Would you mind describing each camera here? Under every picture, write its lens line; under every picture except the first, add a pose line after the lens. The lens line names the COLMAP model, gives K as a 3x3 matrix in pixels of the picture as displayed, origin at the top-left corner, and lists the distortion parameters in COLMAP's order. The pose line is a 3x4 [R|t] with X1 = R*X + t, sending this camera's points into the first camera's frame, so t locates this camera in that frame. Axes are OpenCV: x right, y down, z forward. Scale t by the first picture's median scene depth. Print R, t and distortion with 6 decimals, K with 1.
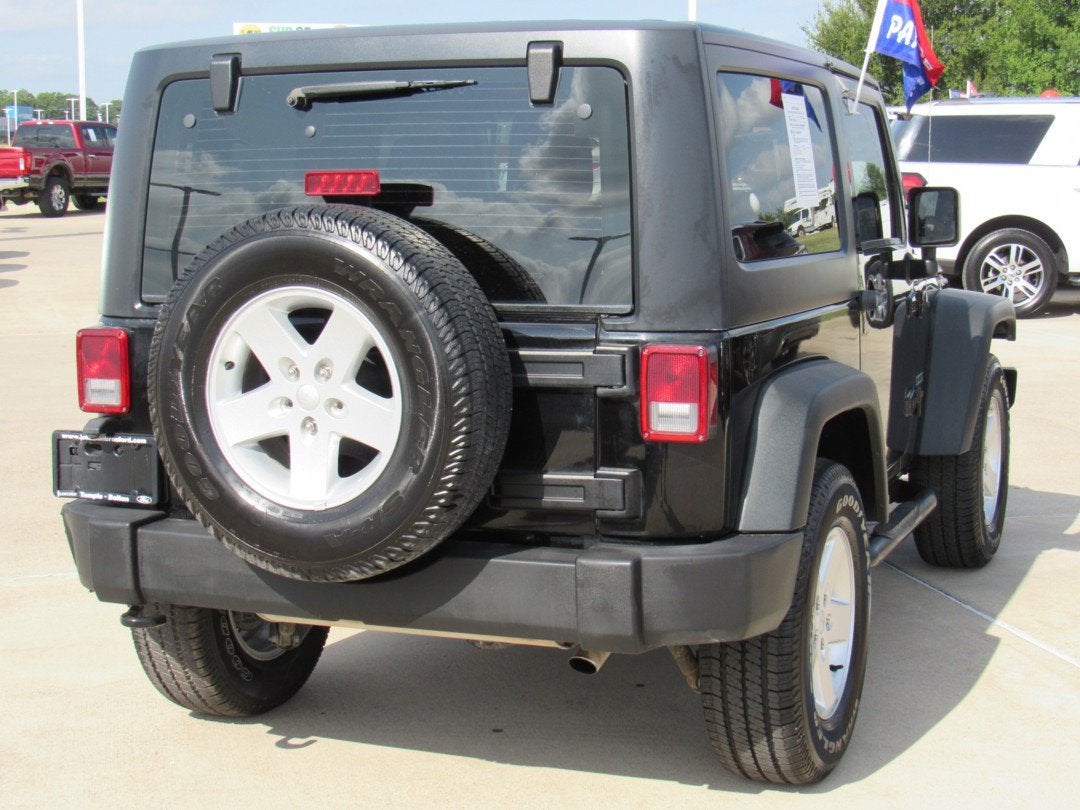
lens RADIAL K [[1863.3, 0, 540.0], [0, 1863.3, 405.0], [0, 0, 1]] dist [-0.074314, -0.081194]
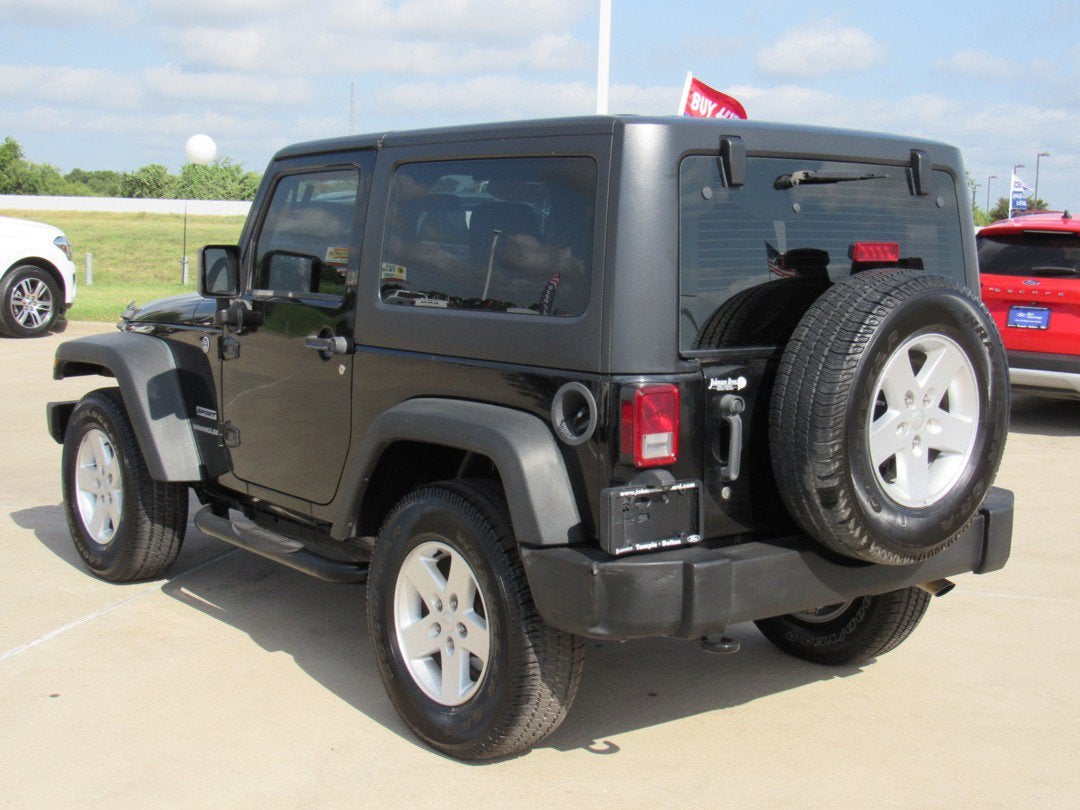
lens RADIAL K [[1409.6, 0, 540.0], [0, 1409.6, 405.0], [0, 0, 1]] dist [-0.066702, -0.013997]
pose [[0.523234, -0.086312, 0.847807, -0.826546], [0.102438, 0.994014, 0.037977, -0.058581], [-0.846010, 0.066977, 0.528943, 0.549447]]
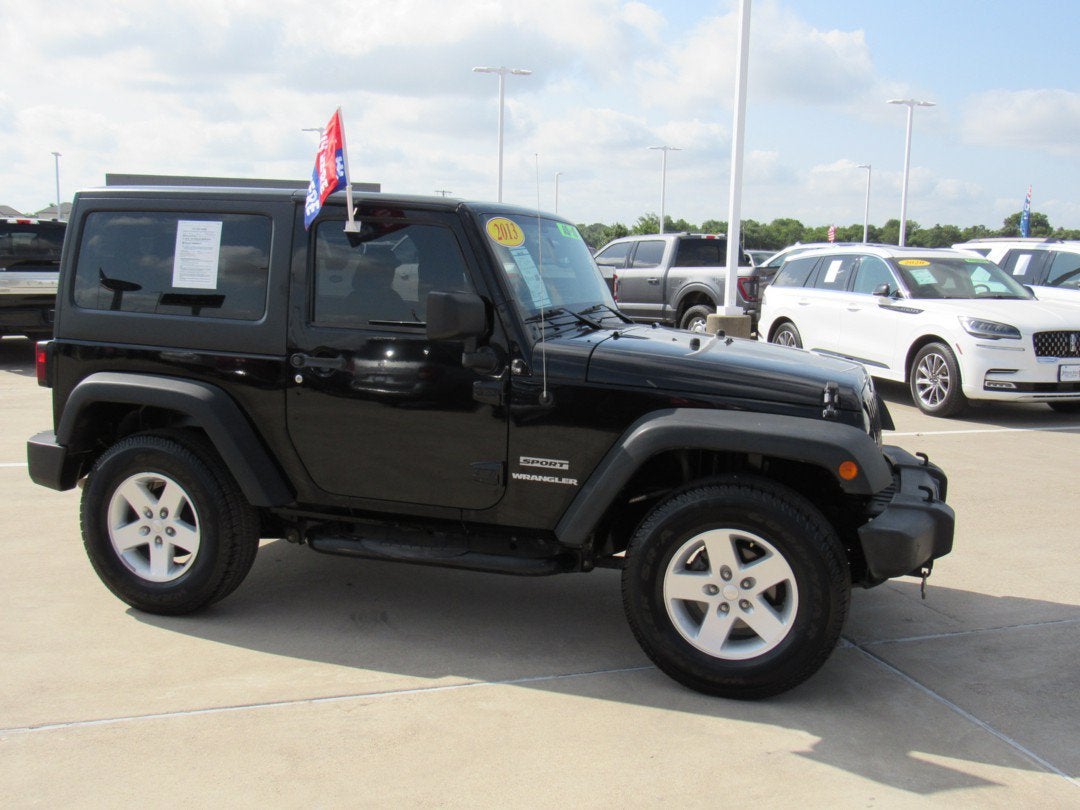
lens RADIAL K [[1075.8, 0, 540.0], [0, 1075.8, 405.0], [0, 0, 1]] dist [-0.043589, 0.001530]
pose [[0.071904, 0.149029, -0.986215, 1.024387], [-0.161882, 0.977408, 0.135896, -0.167262], [0.984187, 0.149879, 0.094405, 1.113927]]
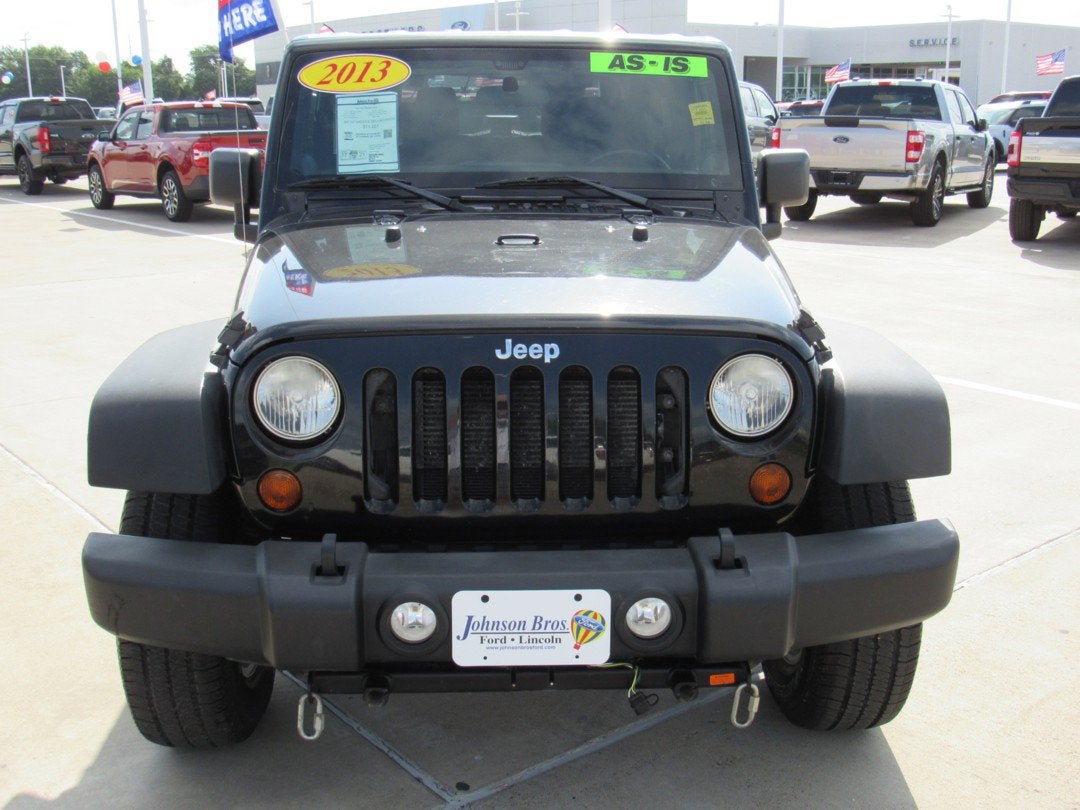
lens RADIAL K [[1195.9, 0, 540.0], [0, 1195.9, 405.0], [0, 0, 1]] dist [-0.049078, -0.000311]
pose [[-0.903183, 0.115519, -0.413420, 0.389605], [-0.049533, 0.928627, 0.367692, -0.265008], [0.426389, 0.352571, -0.832998, 1.866607]]
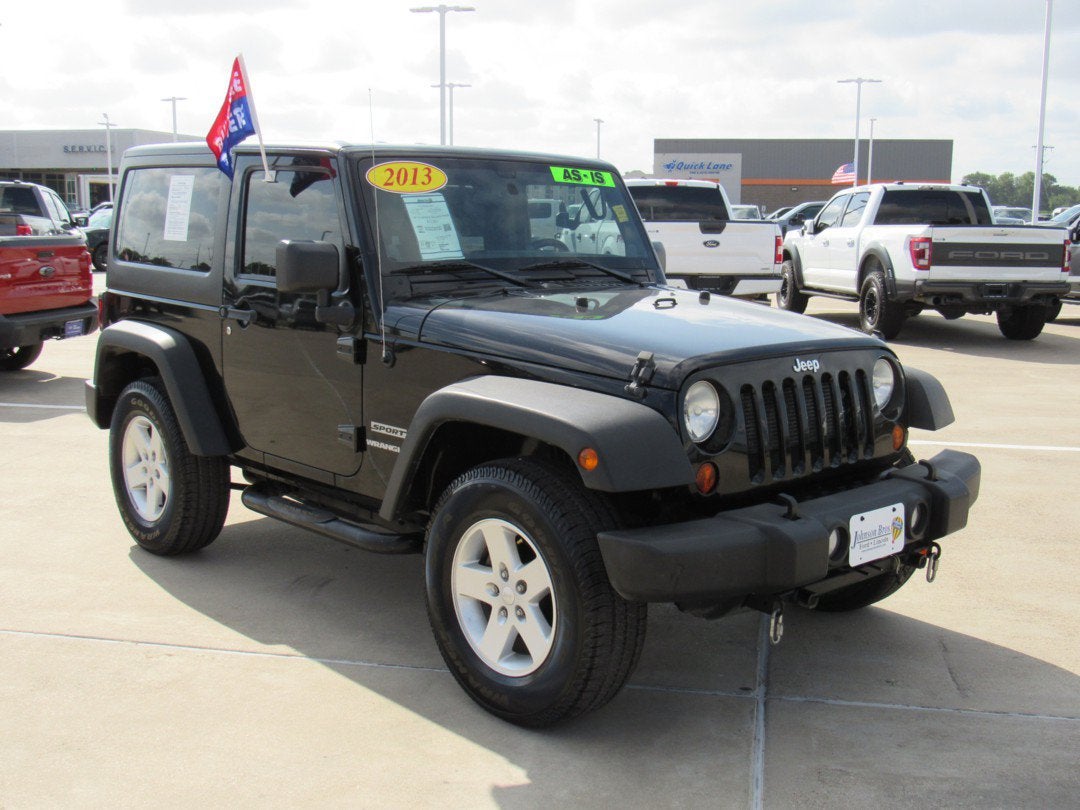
lens RADIAL K [[1195.9, 0, 540.0], [0, 1195.9, 405.0], [0, 0, 1]] dist [-0.049078, -0.000311]
pose [[-0.415300, 0.149204, -0.897365, 0.921556], [-0.132001, 0.966133, 0.221728, -0.225197], [0.900056, 0.210536, -0.381540, 1.592871]]
